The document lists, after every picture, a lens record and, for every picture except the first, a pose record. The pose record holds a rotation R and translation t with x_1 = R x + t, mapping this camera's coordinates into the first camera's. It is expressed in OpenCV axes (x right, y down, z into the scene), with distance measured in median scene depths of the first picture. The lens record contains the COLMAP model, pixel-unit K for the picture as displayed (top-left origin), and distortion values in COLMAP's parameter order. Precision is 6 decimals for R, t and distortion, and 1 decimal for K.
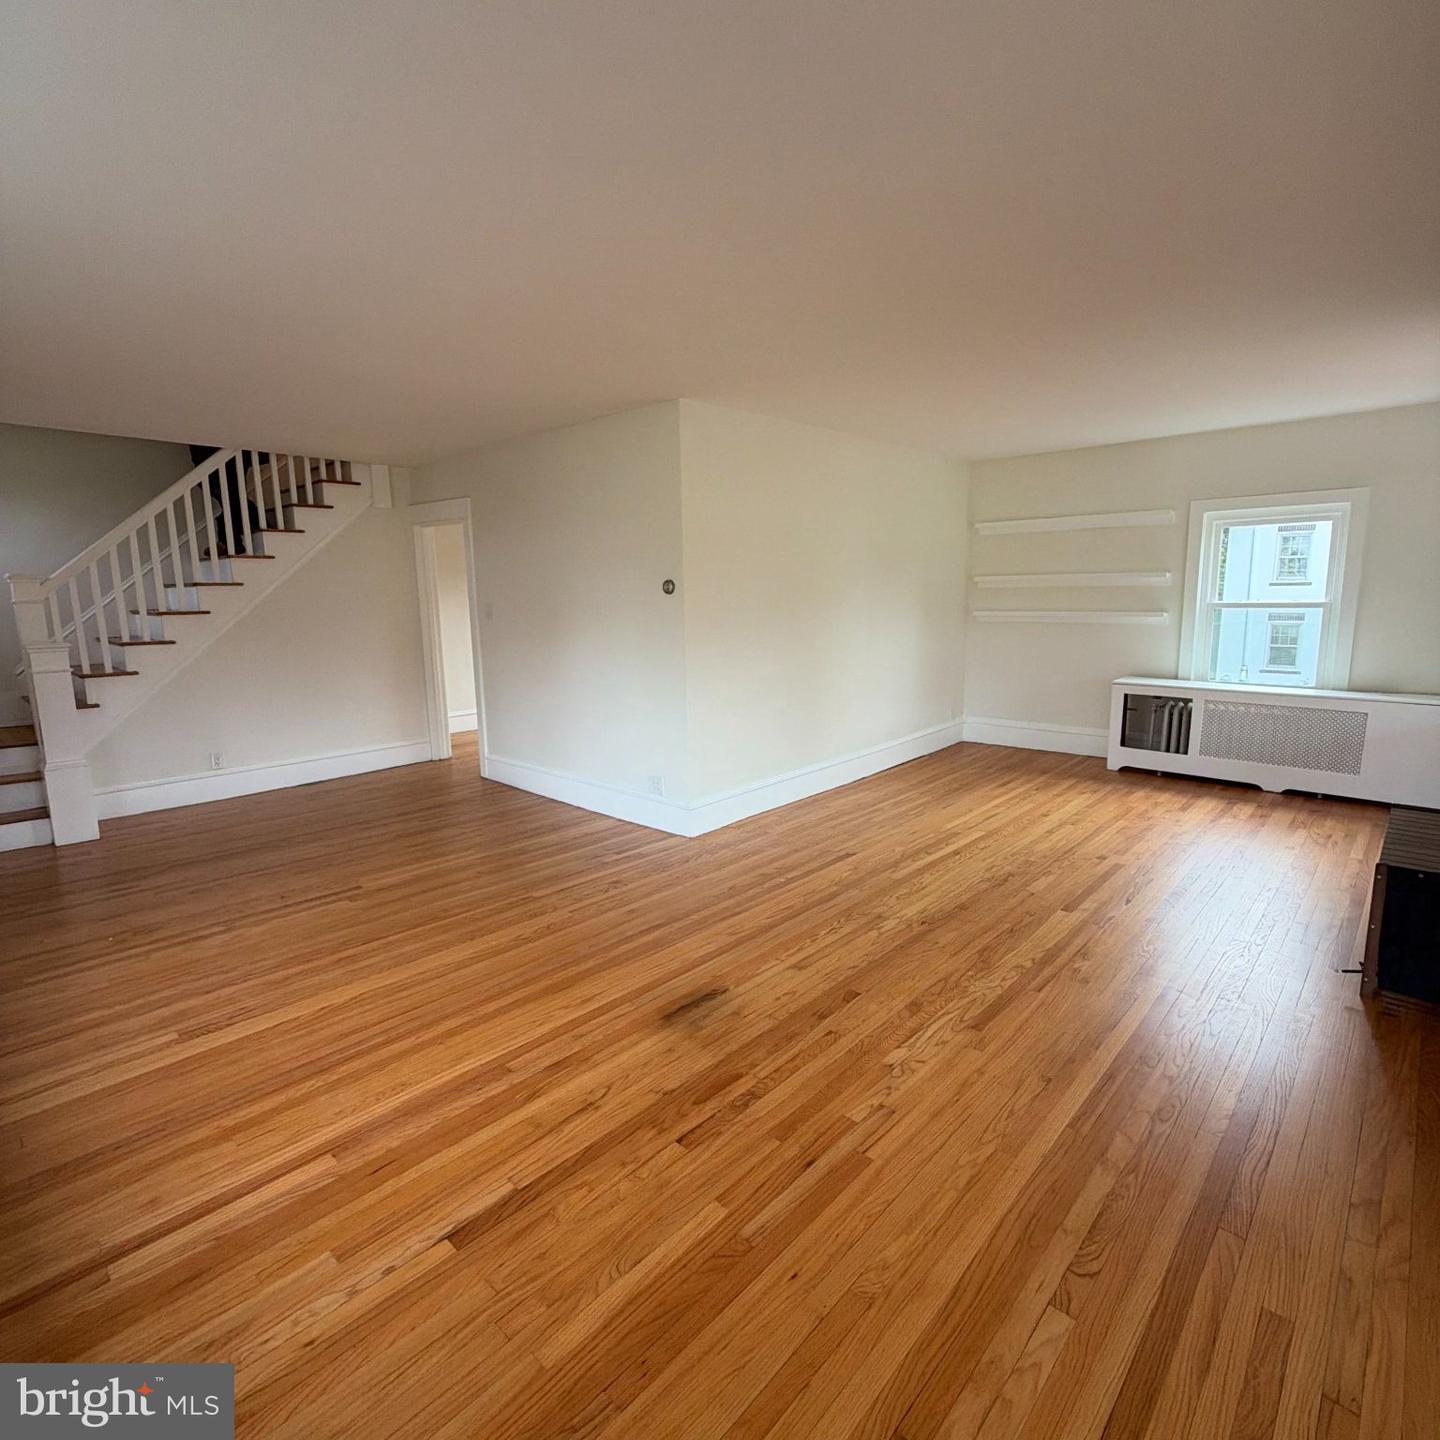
lens RADIAL K [[766.3, 0, 717.0], [0, 766.3, 717.2], [0, 0, 1]] dist [-0.000338, -0.000445]
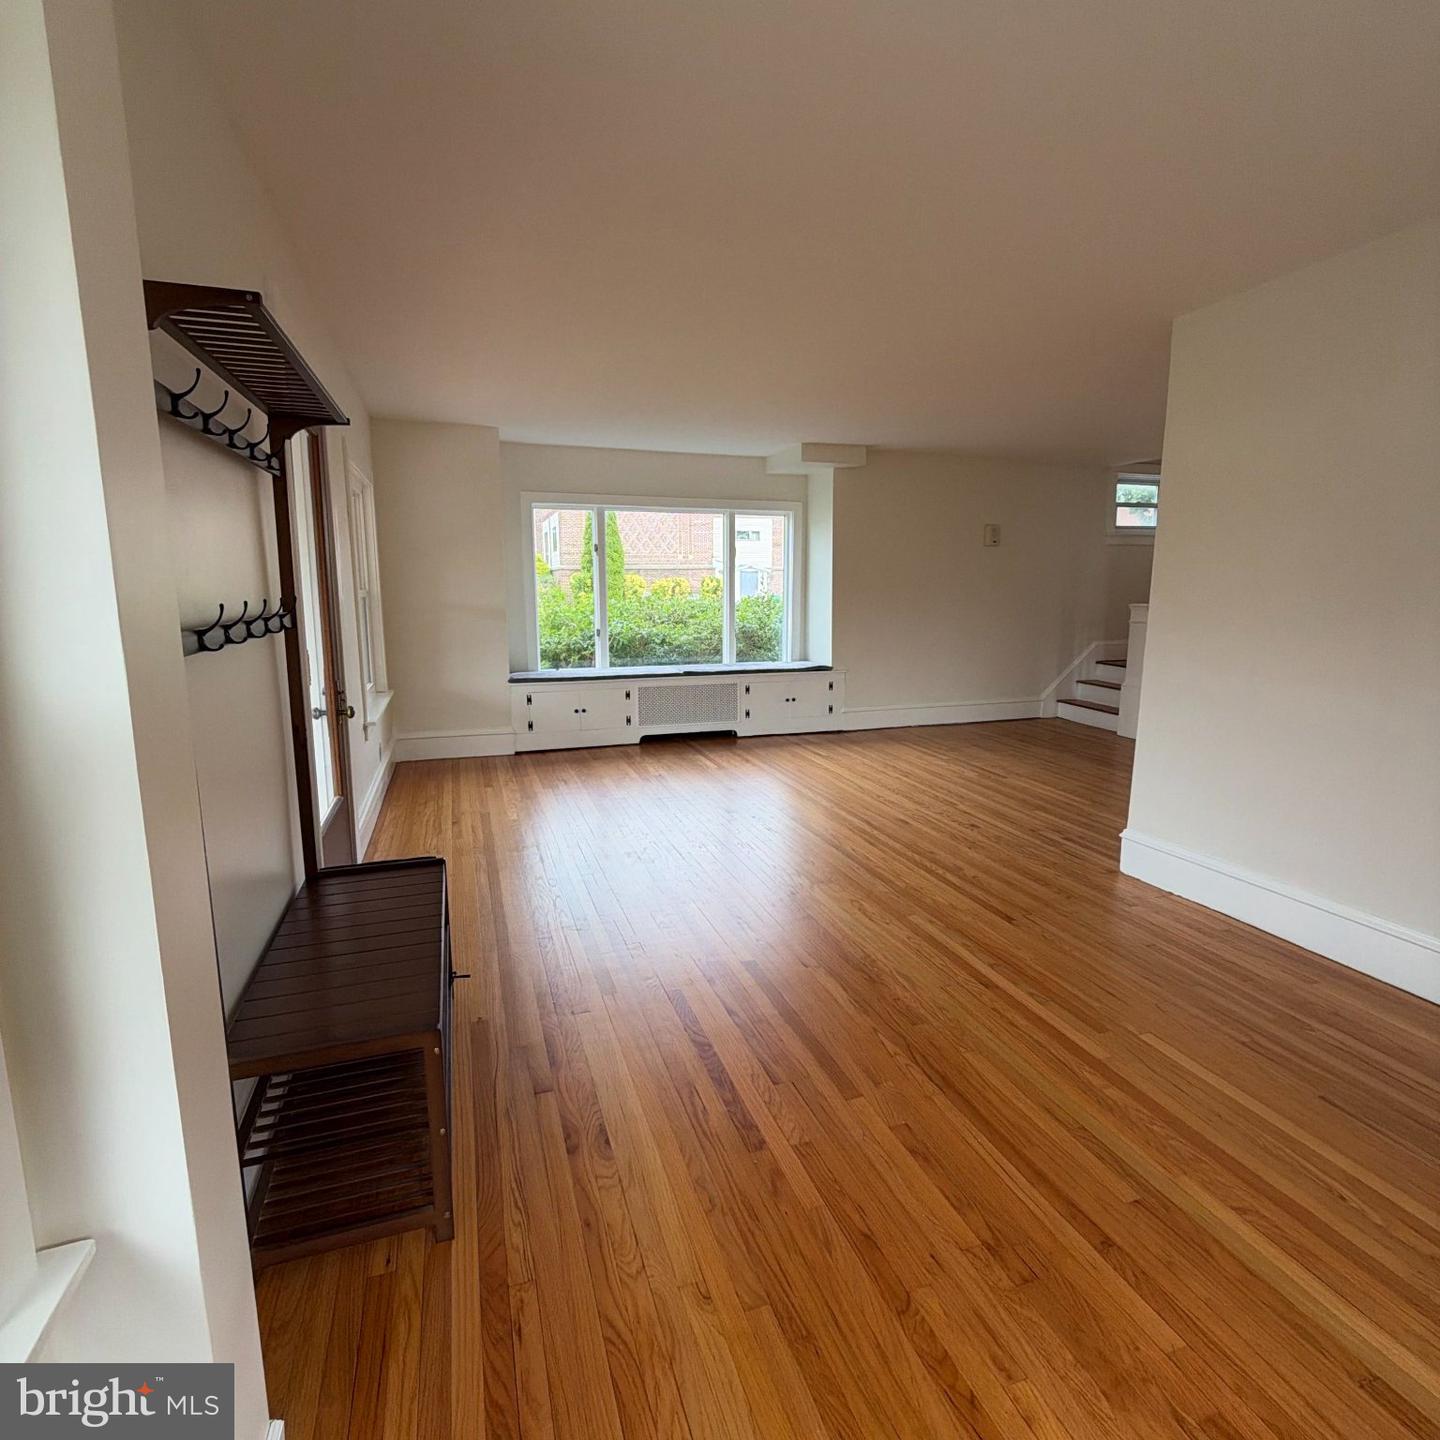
lens RADIAL K [[766.3, 0, 718.3], [0, 766.3, 716.3], [0, 0, 1]] dist [-0.000338, -0.000445]
pose [[-0.469543, 0.162378, -0.867850, 0.923470], [-0.133487, 0.958588, 0.251577, -0.161609], [0.872760, 0.233972, -0.428423, 1.023858]]
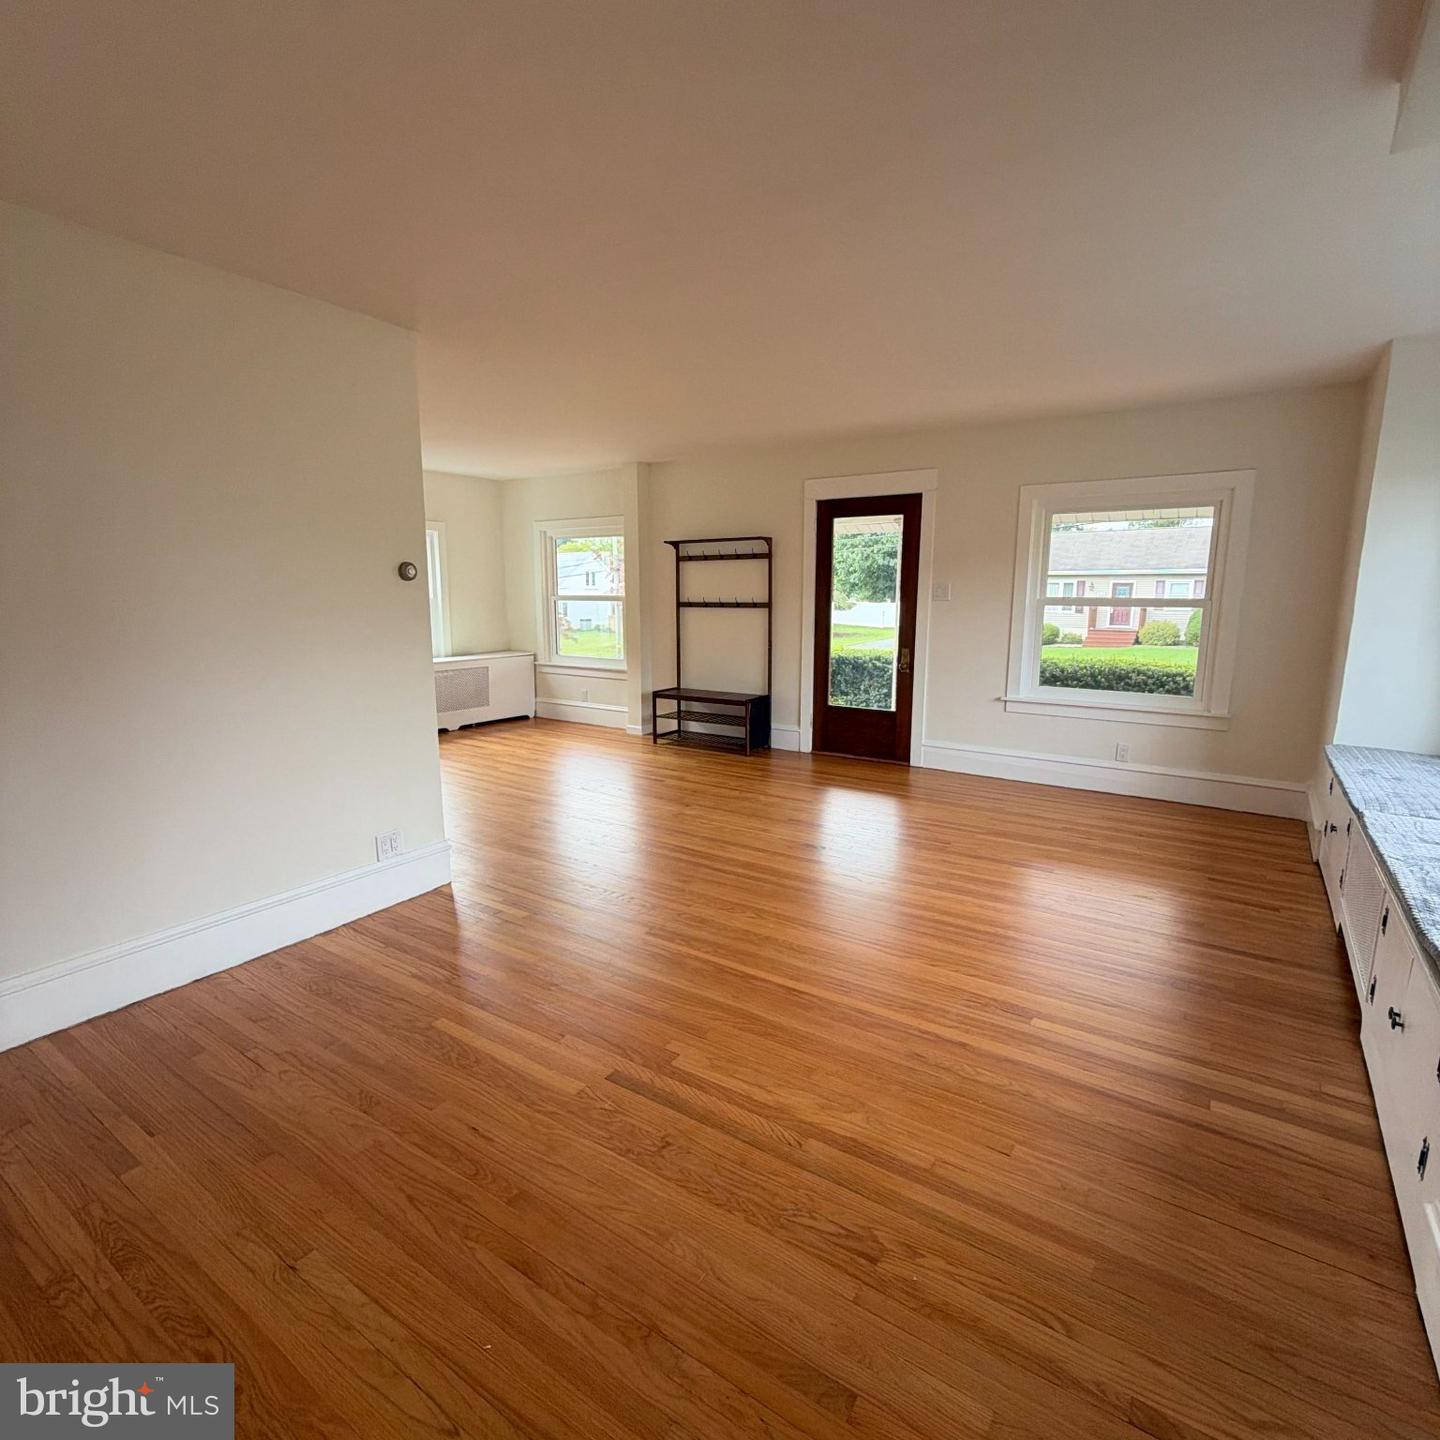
lens RADIAL K [[766.3, 0, 717.8], [0, 766.3, 723.1], [0, 0, 1]] dist [-0.000338, -0.000445]
pose [[-0.164066, -0.155950, 0.974044, -0.917524], [0.159863, 0.970168, 0.182257, -0.118641], [-0.973410, 0.185616, -0.134241, 0.868757]]
